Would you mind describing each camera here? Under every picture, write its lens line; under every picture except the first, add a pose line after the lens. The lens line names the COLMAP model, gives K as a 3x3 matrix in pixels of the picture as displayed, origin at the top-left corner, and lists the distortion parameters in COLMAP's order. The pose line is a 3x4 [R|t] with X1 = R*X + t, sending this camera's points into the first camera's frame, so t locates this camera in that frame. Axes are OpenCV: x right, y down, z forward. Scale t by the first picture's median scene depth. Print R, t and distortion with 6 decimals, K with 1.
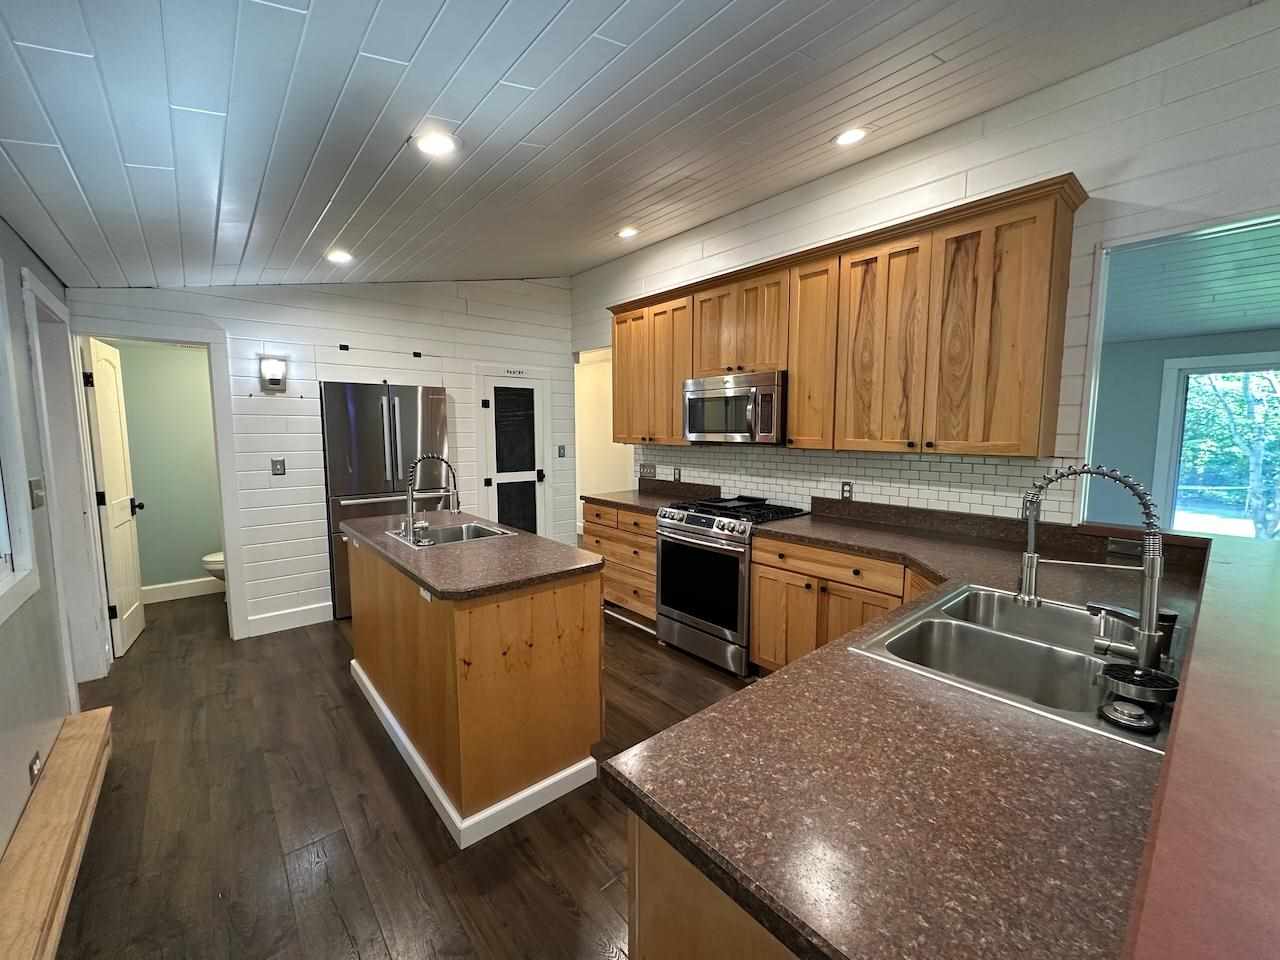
lens RADIAL K [[509.3, 0, 642.3], [0, 509.3, 477.8], [0, 0, 1]] dist [-0.005641, -0.000784]
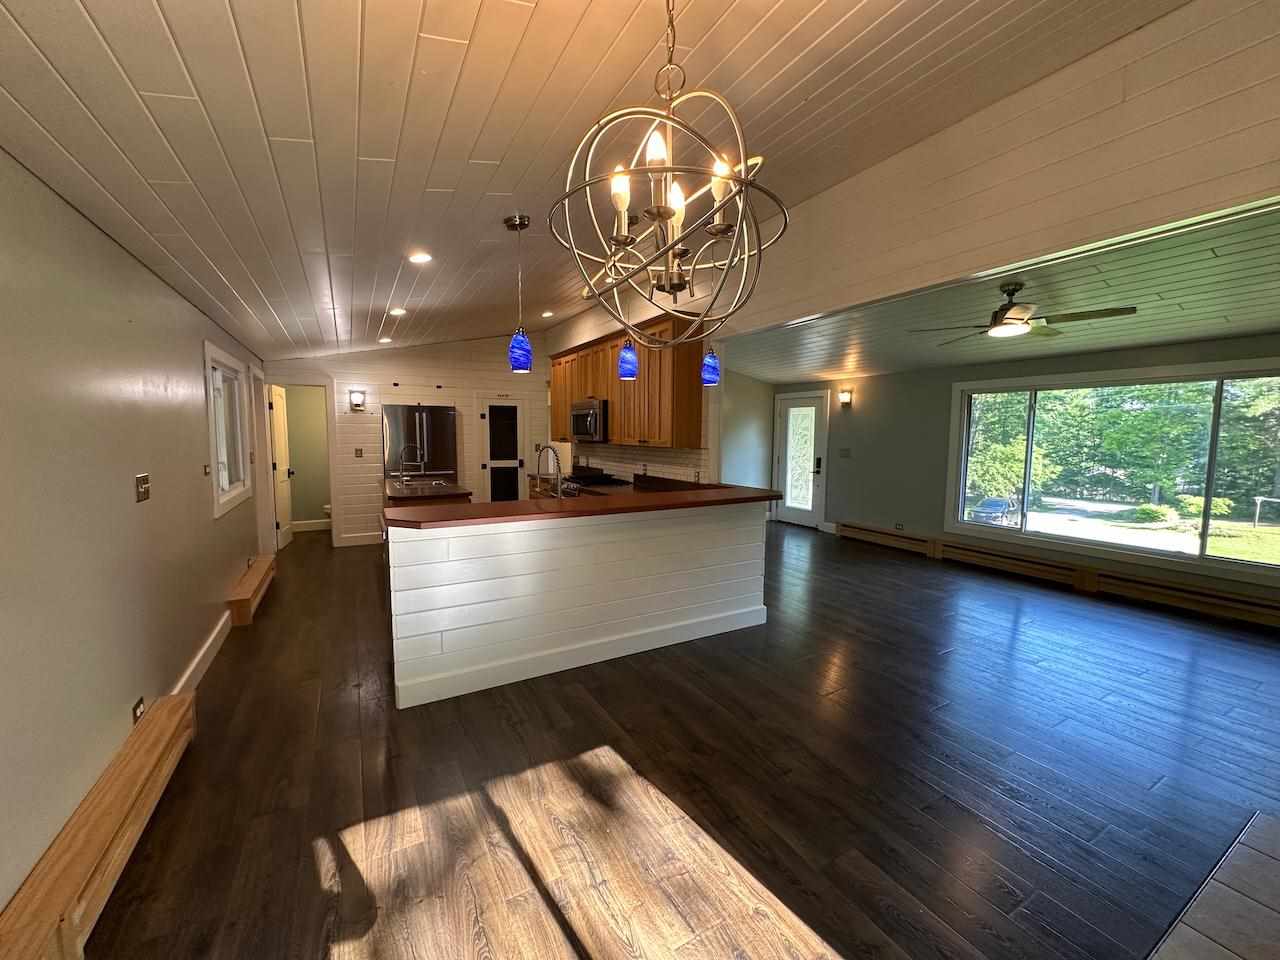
lens RADIAL K [[509.3, 0, 637.3], [0, 509.3, 473.1], [0, 0, 1]] dist [-0.005641, -0.000784]
pose [[0.980056, 0.021263, -0.197581, 0.617025], [-0.024764, 0.999577, -0.015266, 0.054997], [0.197172, 0.019854, 0.980168, -0.575356]]
